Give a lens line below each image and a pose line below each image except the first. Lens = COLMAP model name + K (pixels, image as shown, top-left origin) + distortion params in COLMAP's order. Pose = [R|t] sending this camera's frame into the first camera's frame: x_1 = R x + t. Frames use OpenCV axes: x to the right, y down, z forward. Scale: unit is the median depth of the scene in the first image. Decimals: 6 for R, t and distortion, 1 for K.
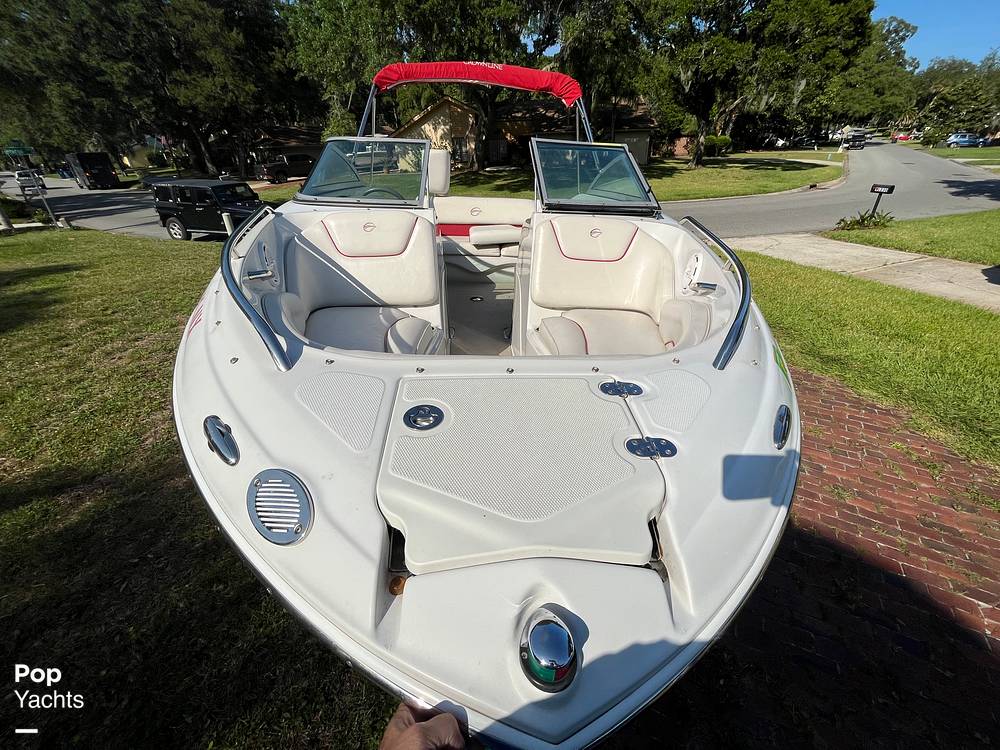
lens RADIAL K [[401.7, 0, 501.9], [0, 401.7, 373.8], [0, 0, 1]] dist [-0.002480, -0.000354]
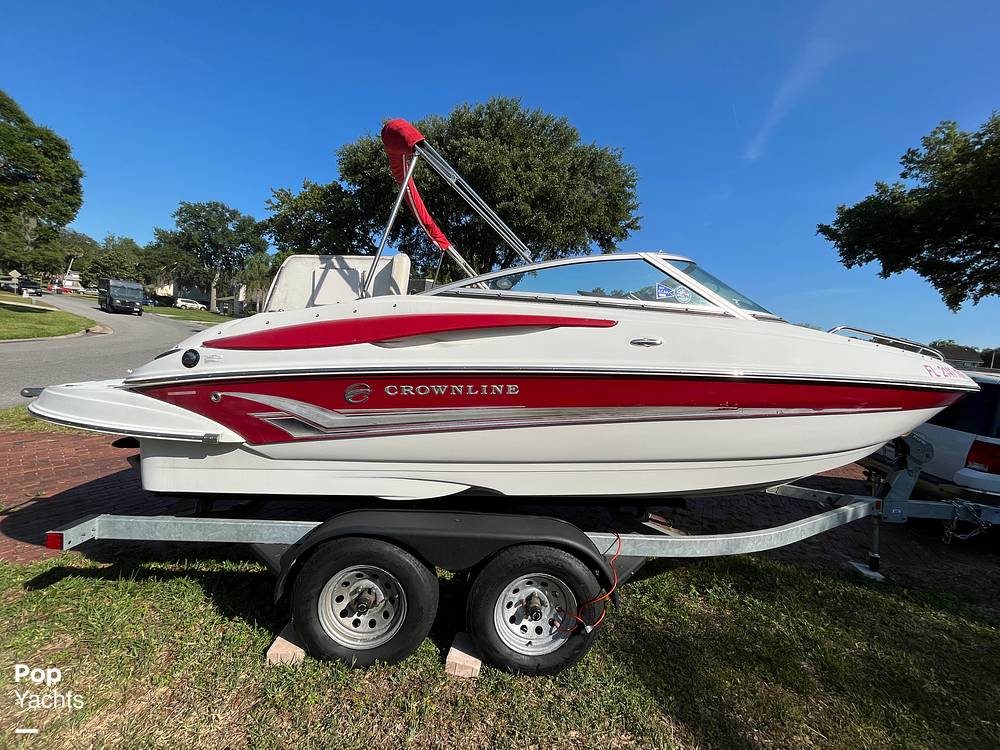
lens RADIAL K [[401.7, 0, 498.4], [0, 401.7, 376.9], [0, 0, 1]] dist [-0.002480, -0.000354]
pose [[-0.007597, -0.077606, 0.996955, -0.213541], [0.401302, 0.912942, 0.074124, -0.100676], [-0.915914, 0.400643, 0.024208, 0.250175]]
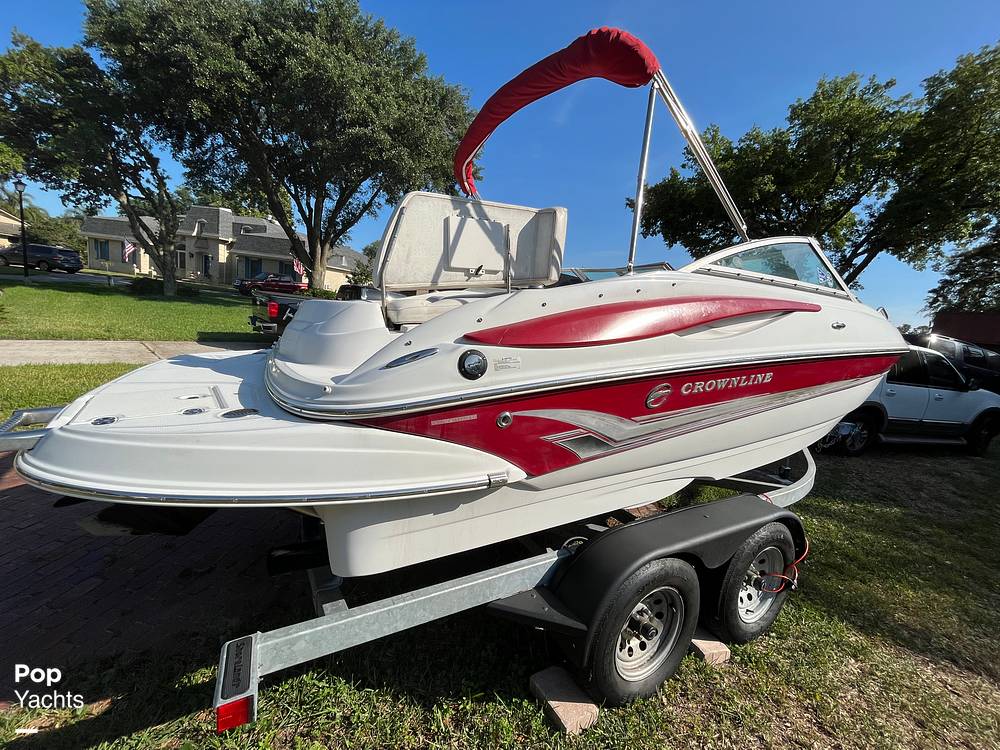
lens RADIAL K [[401.7, 0, 497.8], [0, 401.7, 377.4], [0, 0, 1]] dist [-0.002480, -0.000354]
pose [[-0.426642, -0.185913, 0.885106, -0.169083], [0.346612, 0.870312, 0.349881, -0.148796], [-0.835367, 0.456062, -0.306872, 0.341016]]
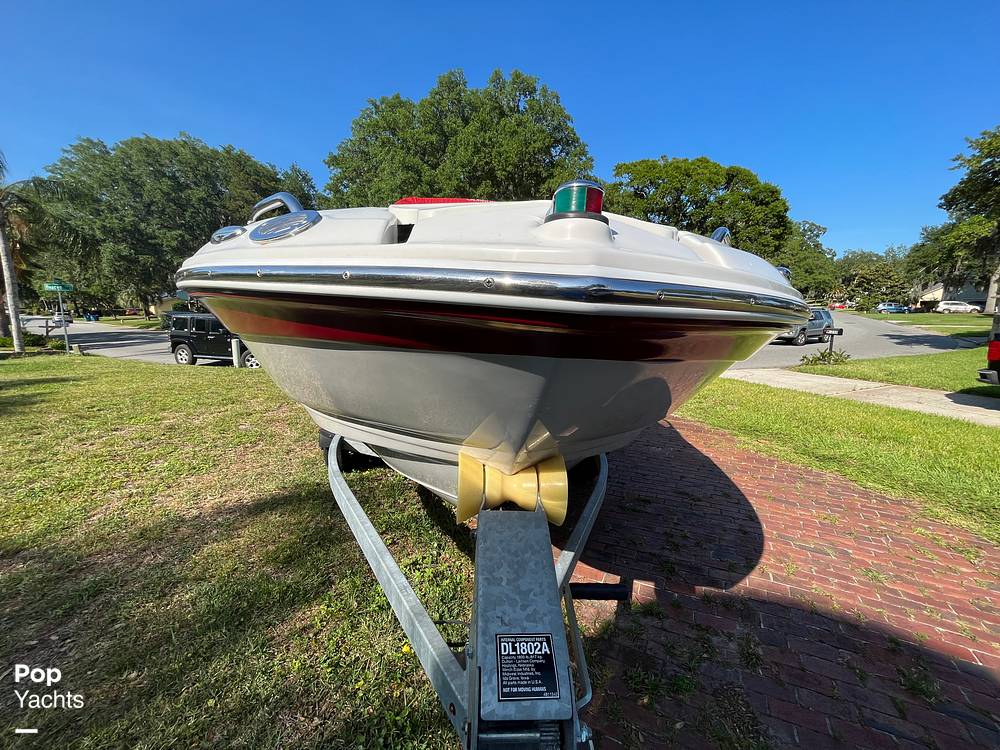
lens RADIAL K [[401.7, 0, 501.6], [0, 401.7, 376.0], [0, 0, 1]] dist [-0.002480, -0.000354]
pose [[0.999579, 0.018448, 0.022382, -0.001955], [-0.009692, 0.939740, -0.341752, 0.037413], [-0.027338, 0.341391, 0.939524, 0.007799]]
